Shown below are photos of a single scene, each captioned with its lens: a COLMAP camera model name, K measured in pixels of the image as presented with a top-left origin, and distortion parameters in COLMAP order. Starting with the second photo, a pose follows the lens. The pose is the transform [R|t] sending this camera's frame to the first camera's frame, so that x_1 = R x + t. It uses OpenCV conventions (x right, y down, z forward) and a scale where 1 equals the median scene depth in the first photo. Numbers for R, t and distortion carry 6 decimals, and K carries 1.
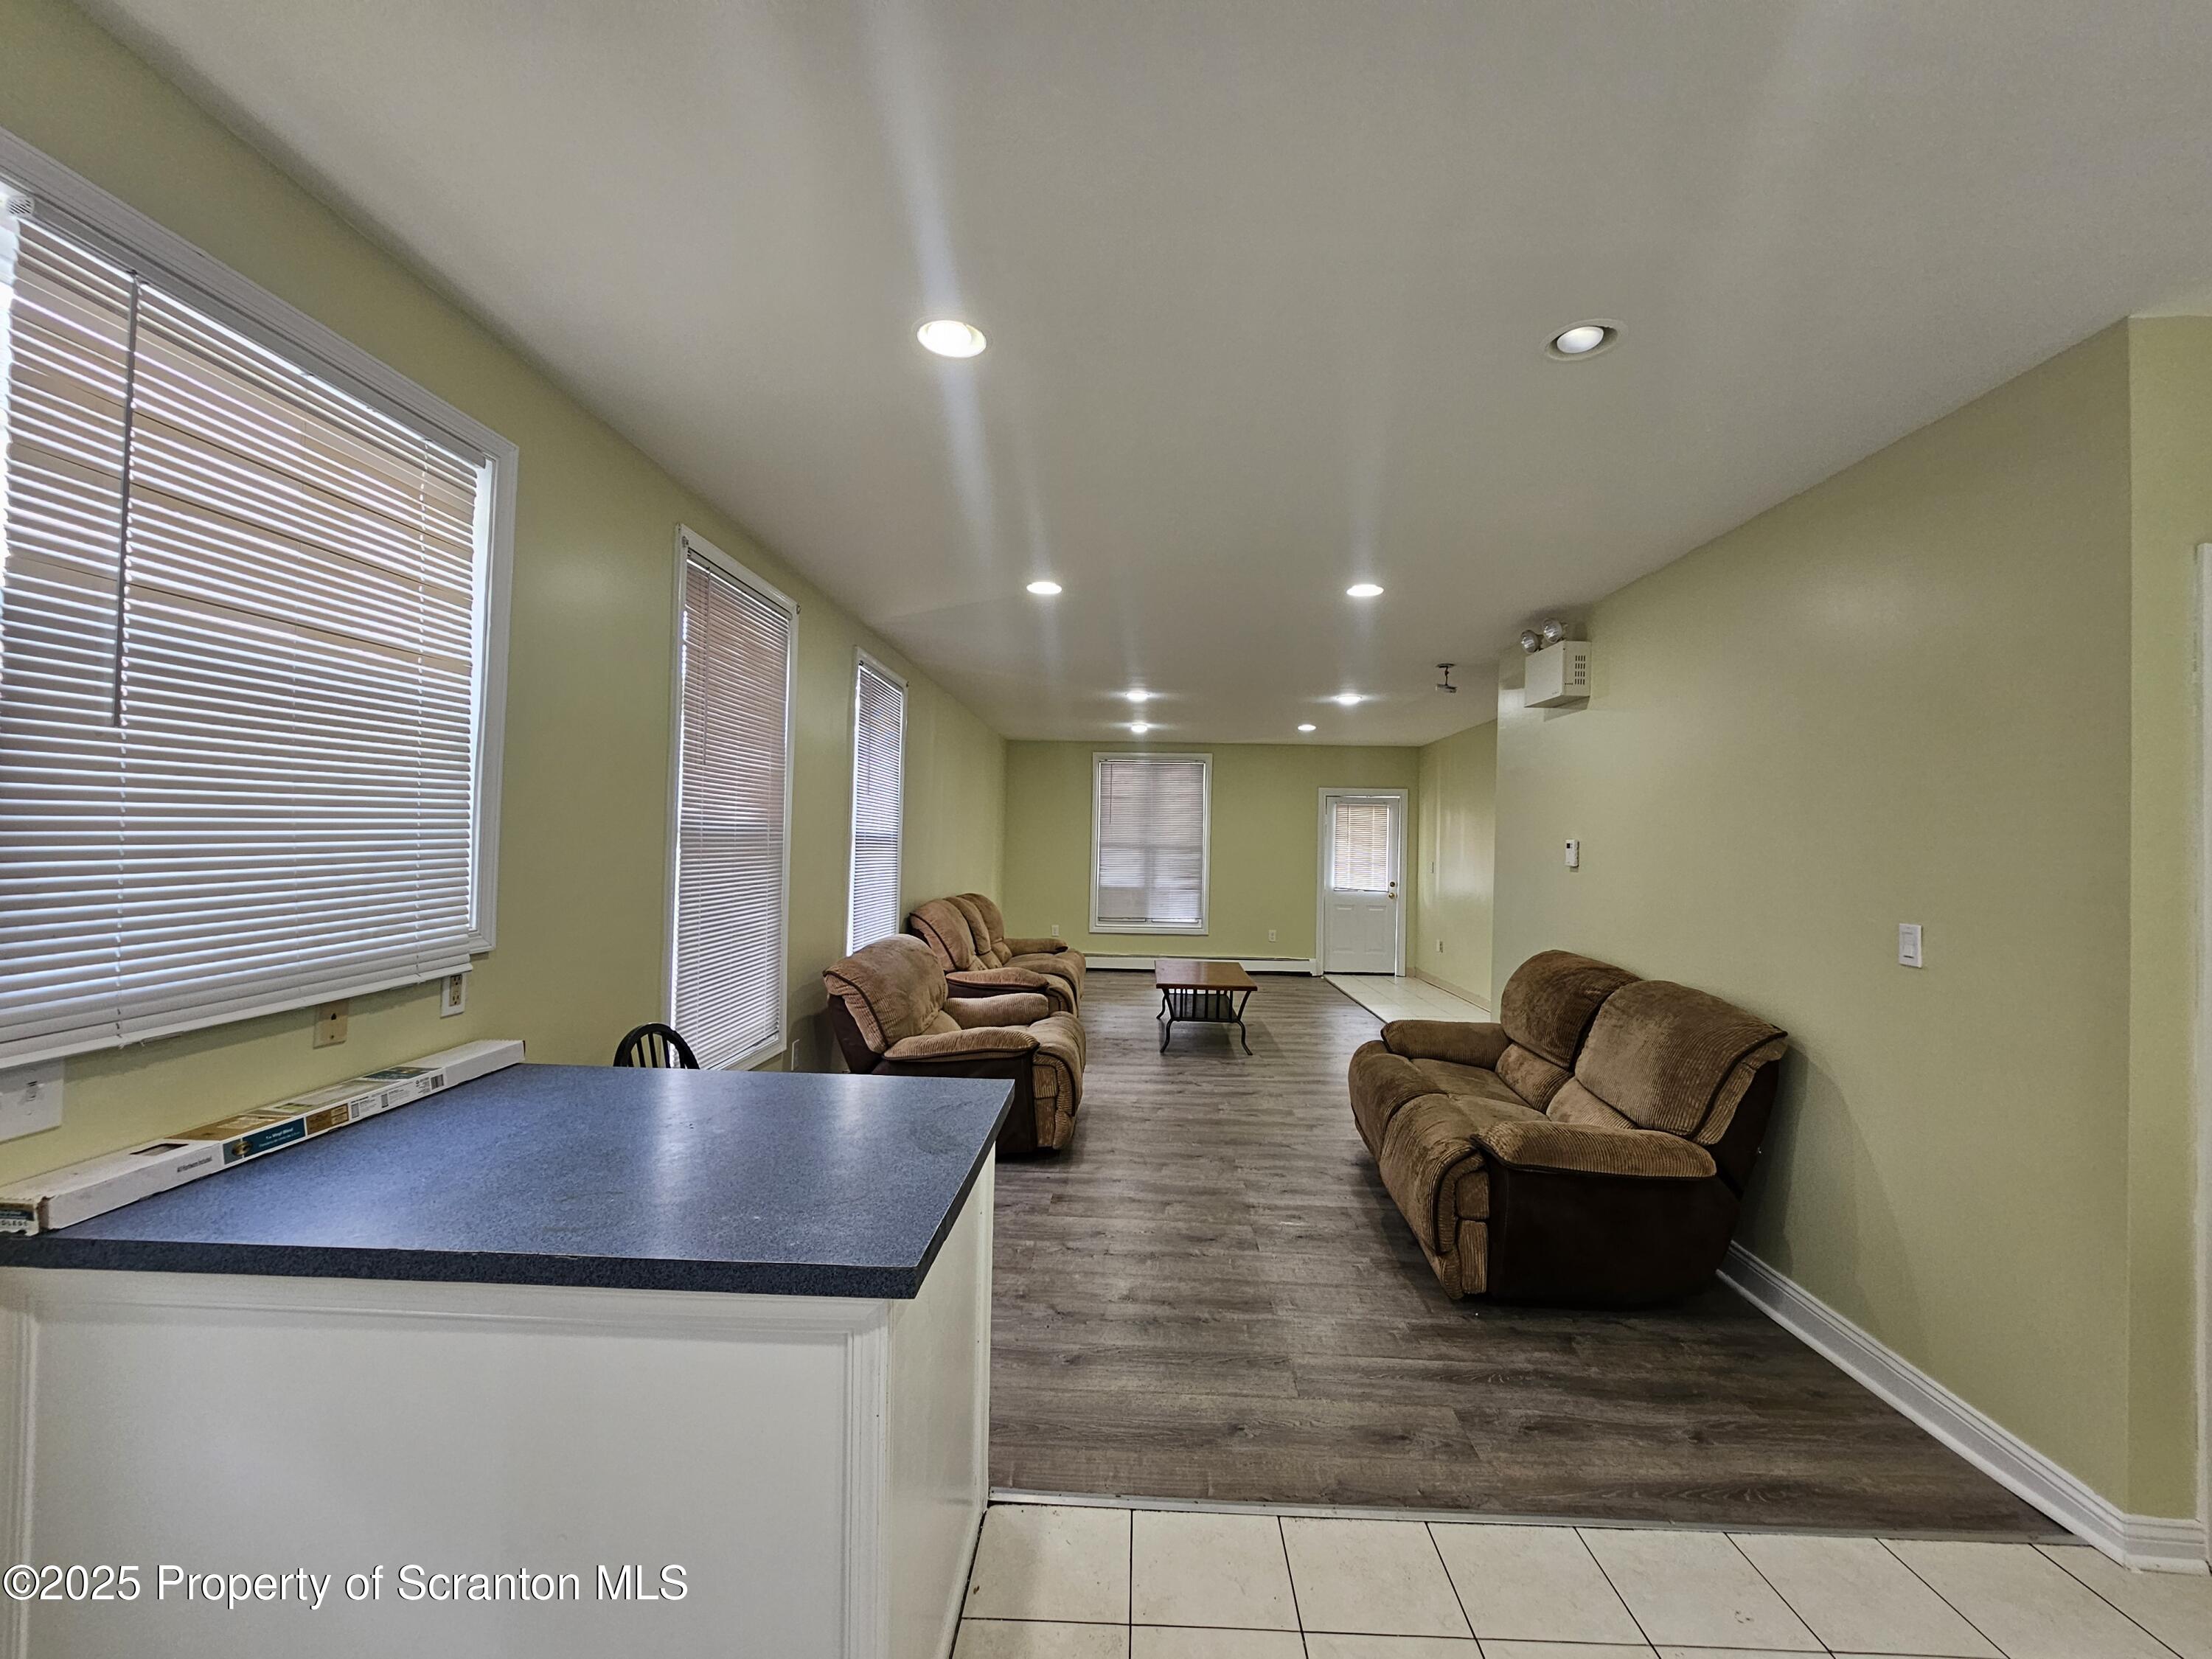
lens RADIAL K [[911.3, 0, 1119.1], [0, 911.3, 825.6], [0, 0, 1]] dist [-0.000006, 0.000059]
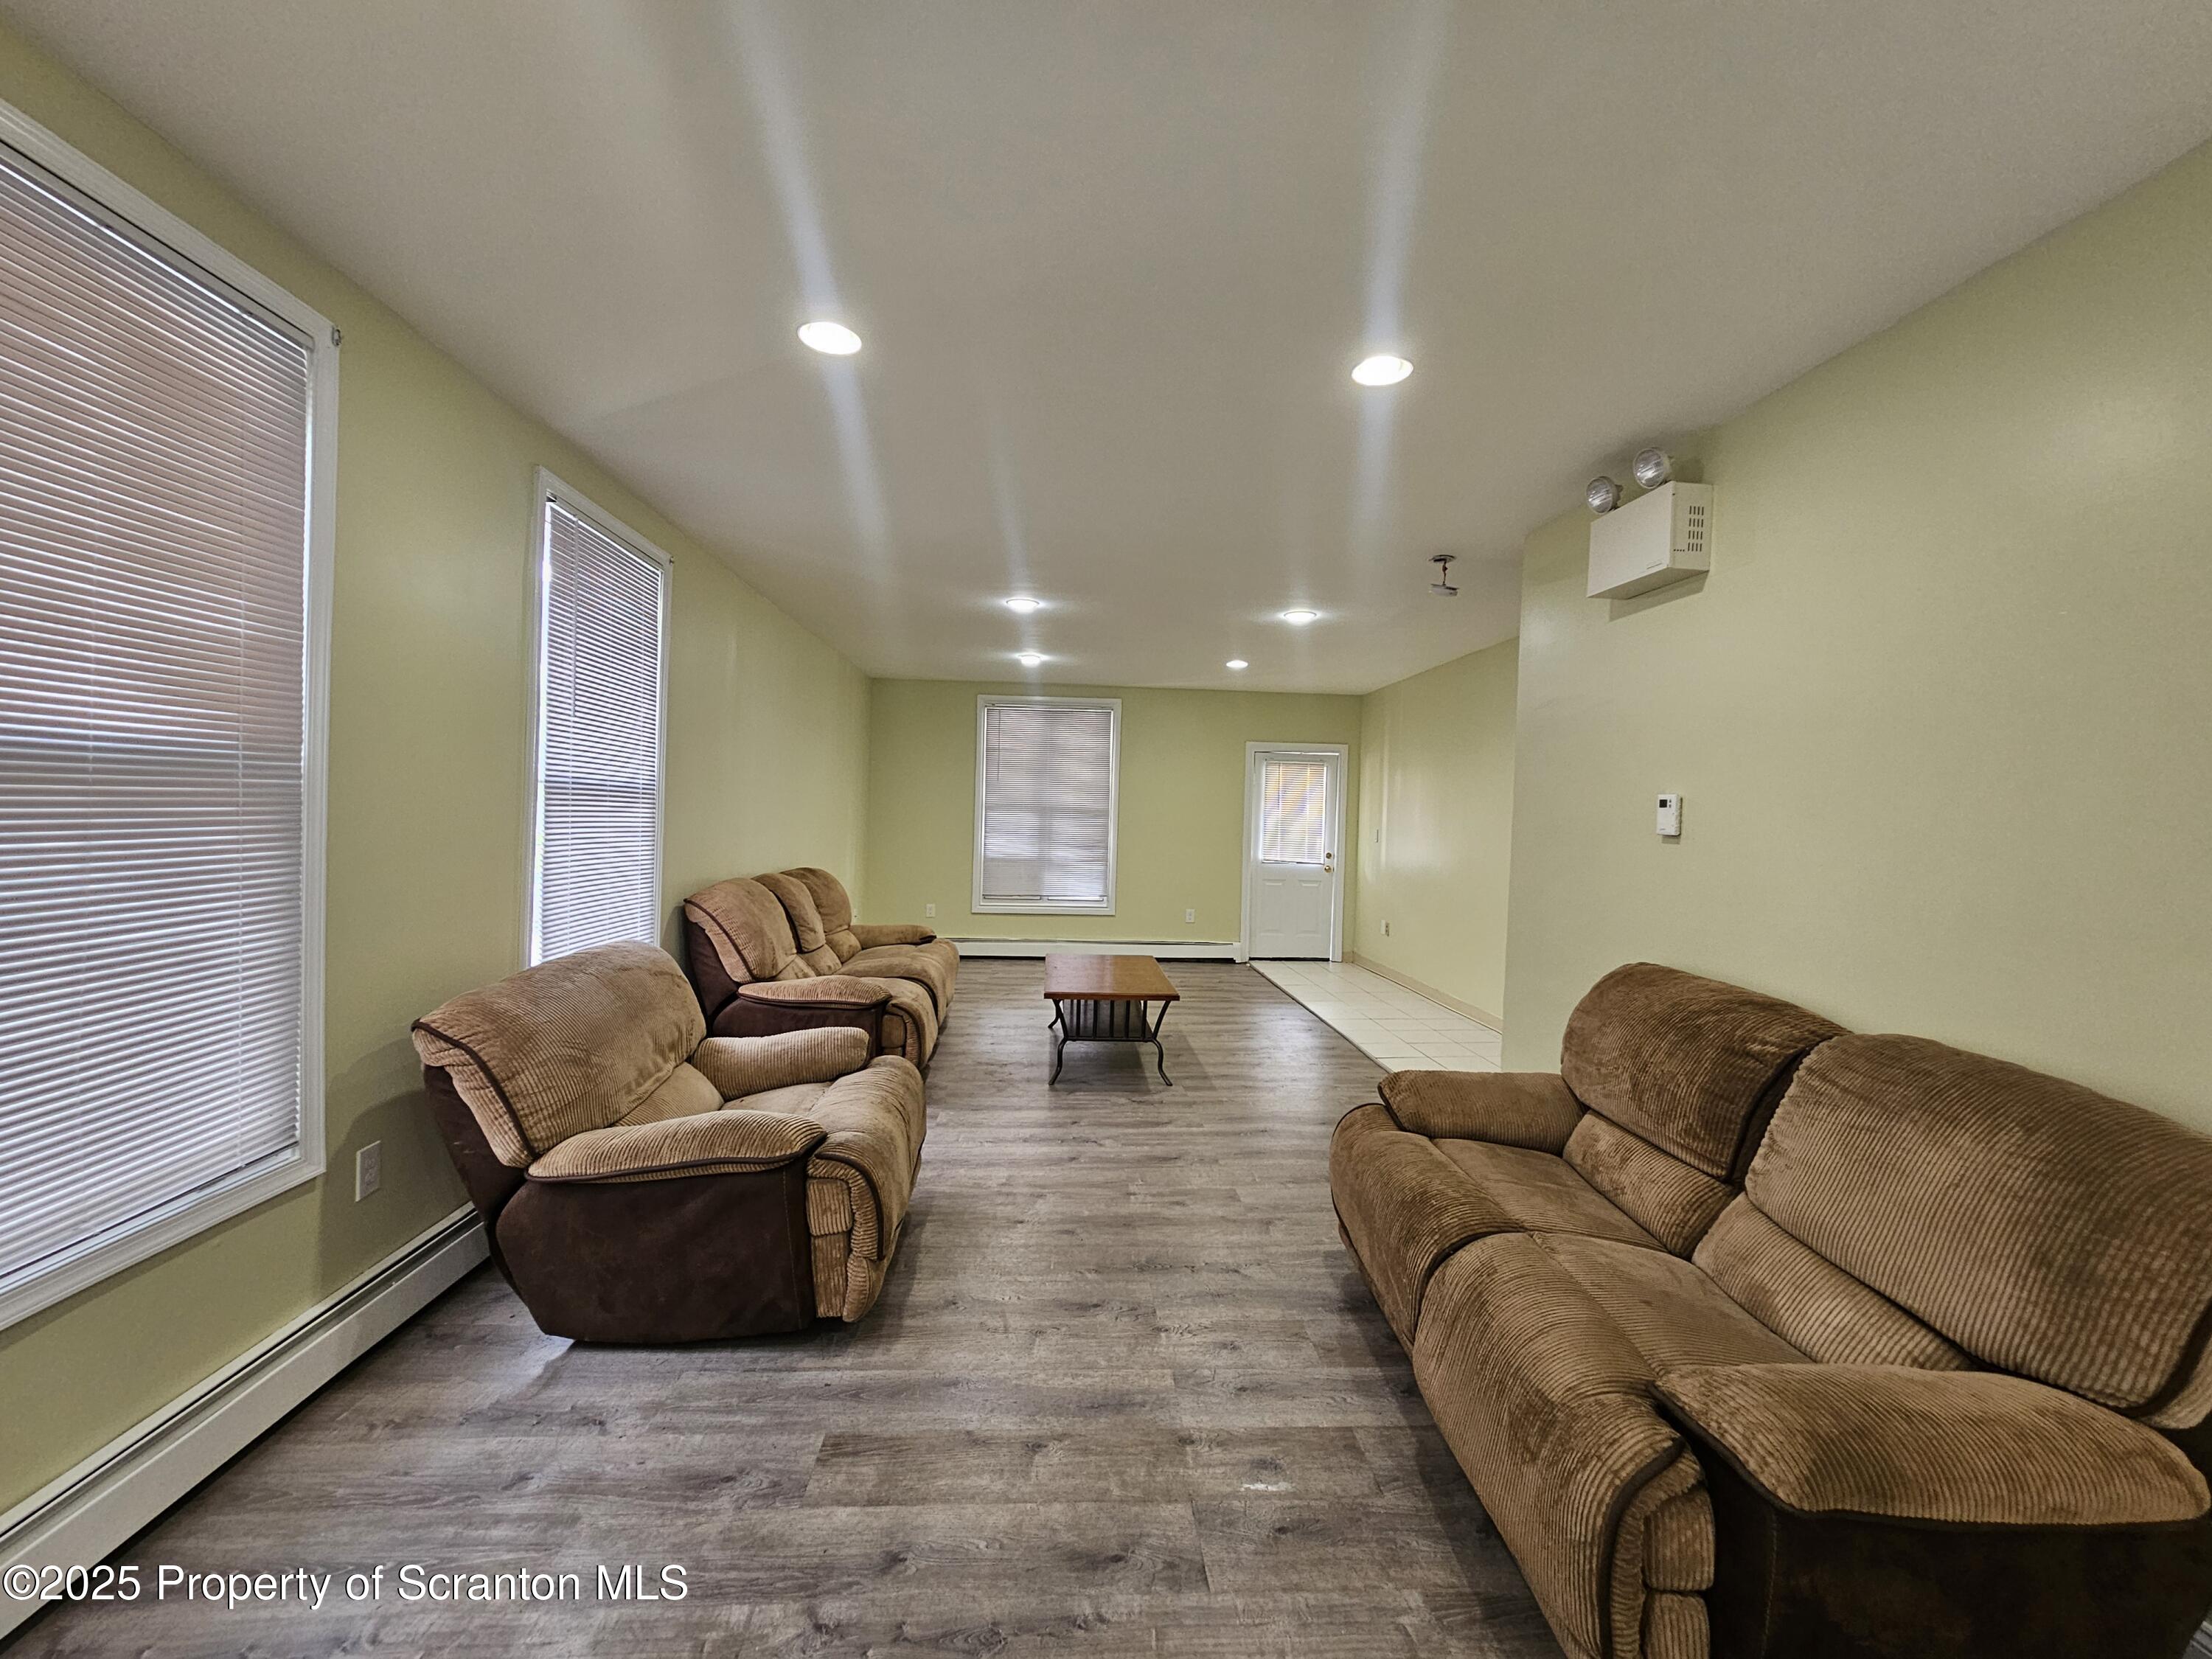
lens RADIAL K [[889.3, 0, 1108.3], [0, 889.3, 825.4], [0, 0, 1]] dist [-0.000042, -0.000010]
pose [[0.996037, 0.004755, 0.088812, 0.036356], [-0.007825, 0.999382, 0.034257, 0.017870], [-0.088594, -0.034816, 0.995459, 0.371887]]
